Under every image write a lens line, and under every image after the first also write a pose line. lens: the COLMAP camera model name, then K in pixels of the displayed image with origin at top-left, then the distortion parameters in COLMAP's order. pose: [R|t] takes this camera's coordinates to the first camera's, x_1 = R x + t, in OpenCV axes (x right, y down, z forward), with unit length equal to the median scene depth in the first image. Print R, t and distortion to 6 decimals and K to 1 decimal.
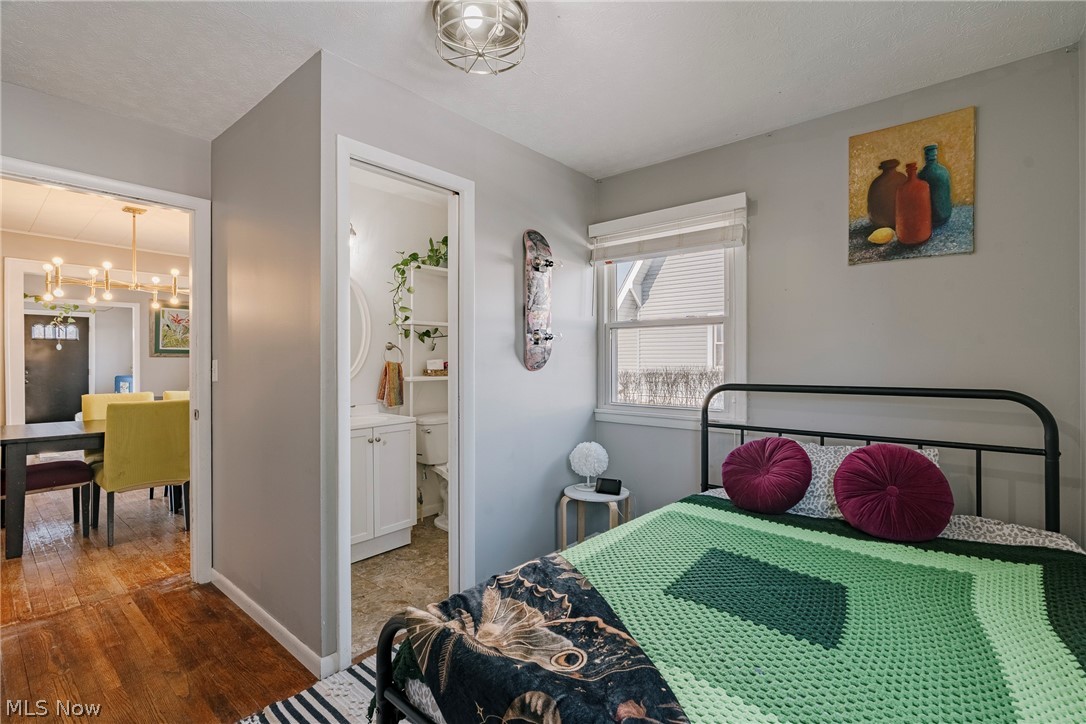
lens RADIAL K [[500.2, 0, 549.0], [0, 500.2, 359.9], [0, 0, 1]] dist [-0.014508, 0.000500]
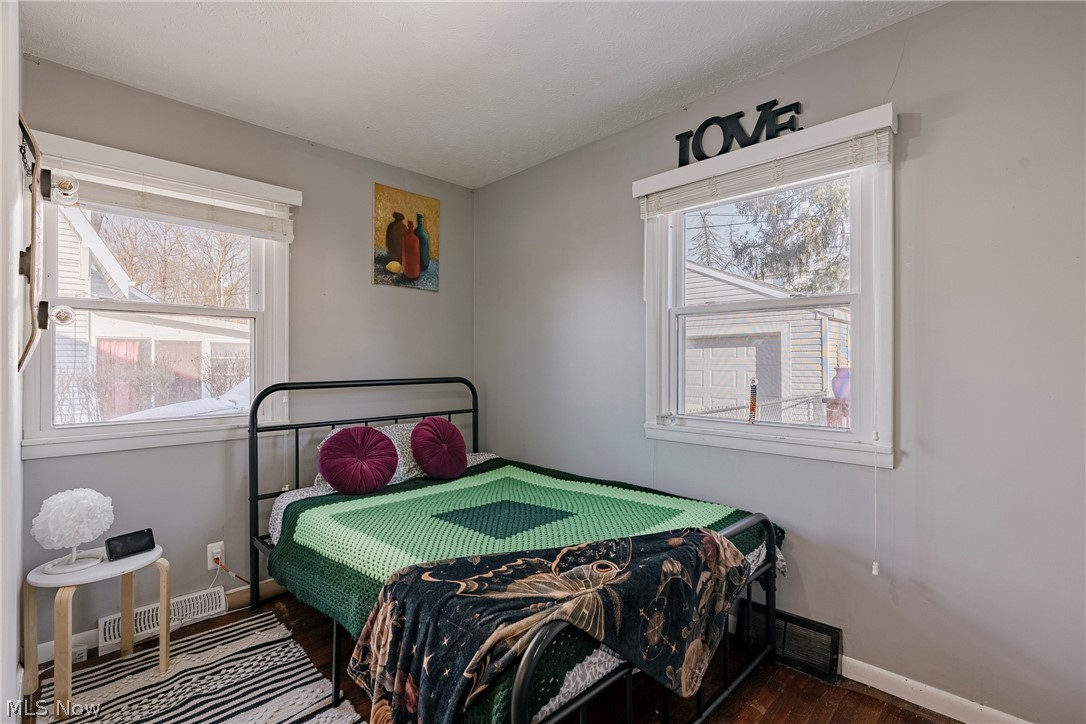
lens RADIAL K [[500.2, 0, 546.1], [0, 500.2, 360.1], [0, 0, 1]] dist [-0.014508, 0.000500]
pose [[0.063046, 0.001299, 0.998010, -0.670679], [-0.003311, 0.999994, -0.001092, 0.002932], [-0.998005, -0.003236, 0.063050, 0.512907]]
